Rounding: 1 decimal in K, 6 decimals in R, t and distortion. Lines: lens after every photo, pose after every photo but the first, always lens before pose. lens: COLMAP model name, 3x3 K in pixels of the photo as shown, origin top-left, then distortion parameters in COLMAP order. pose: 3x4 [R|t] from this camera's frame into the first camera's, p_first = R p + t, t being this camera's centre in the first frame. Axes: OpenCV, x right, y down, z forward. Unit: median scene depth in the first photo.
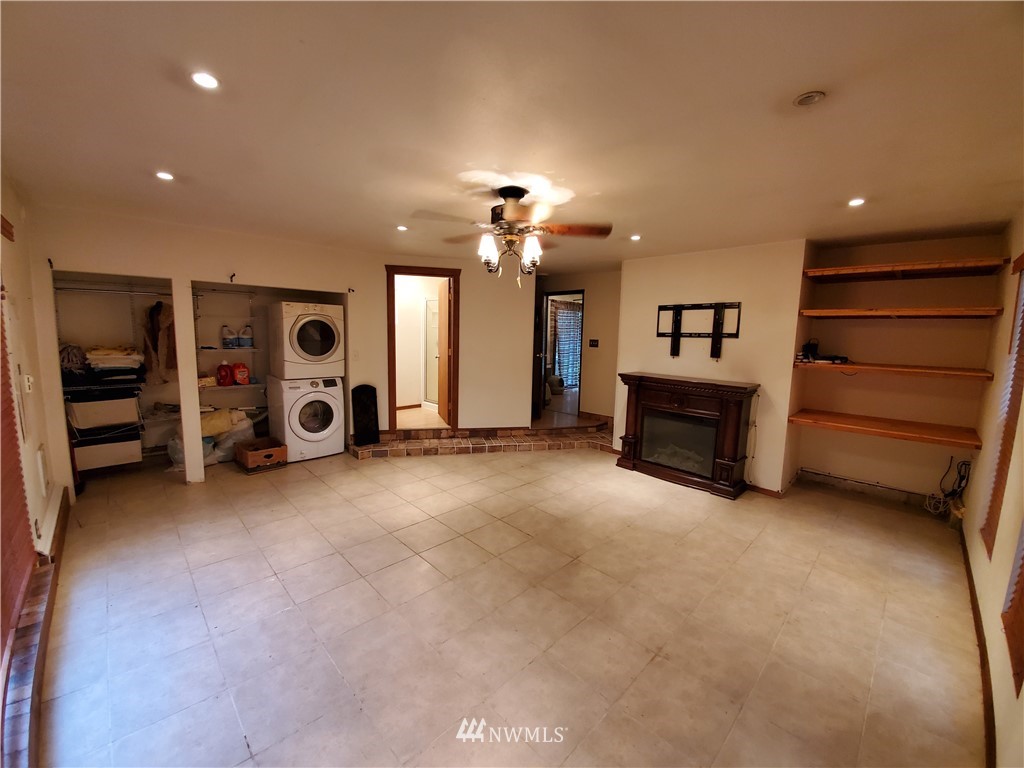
lens RADIAL K [[399.9, 0, 510.5], [0, 399.9, 380.5], [0, 0, 1]] dist [0.008643, -0.012926]
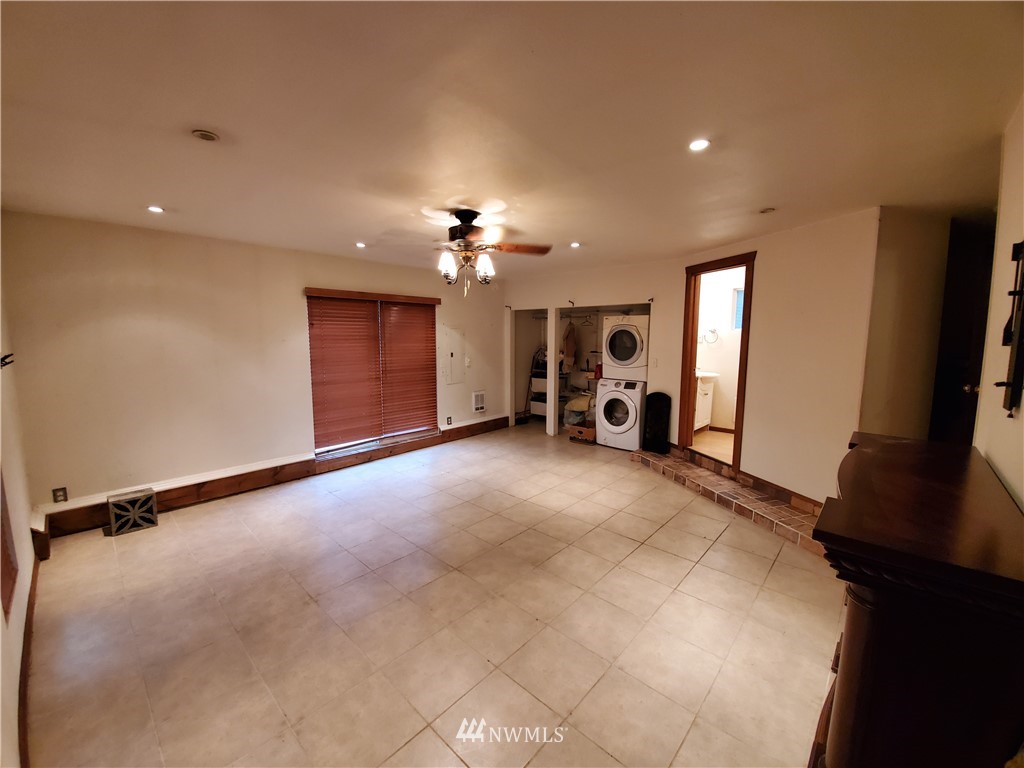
lens RADIAL K [[399.9, 0, 510.5], [0, 399.9, 380.5], [0, 0, 1]] dist [0.008643, -0.012926]
pose [[0.059001, 0.089509, -0.994237, 0.797291], [-0.119891, 0.989398, 0.081959, -0.074003], [0.991032, 0.114364, 0.069107, 0.738586]]
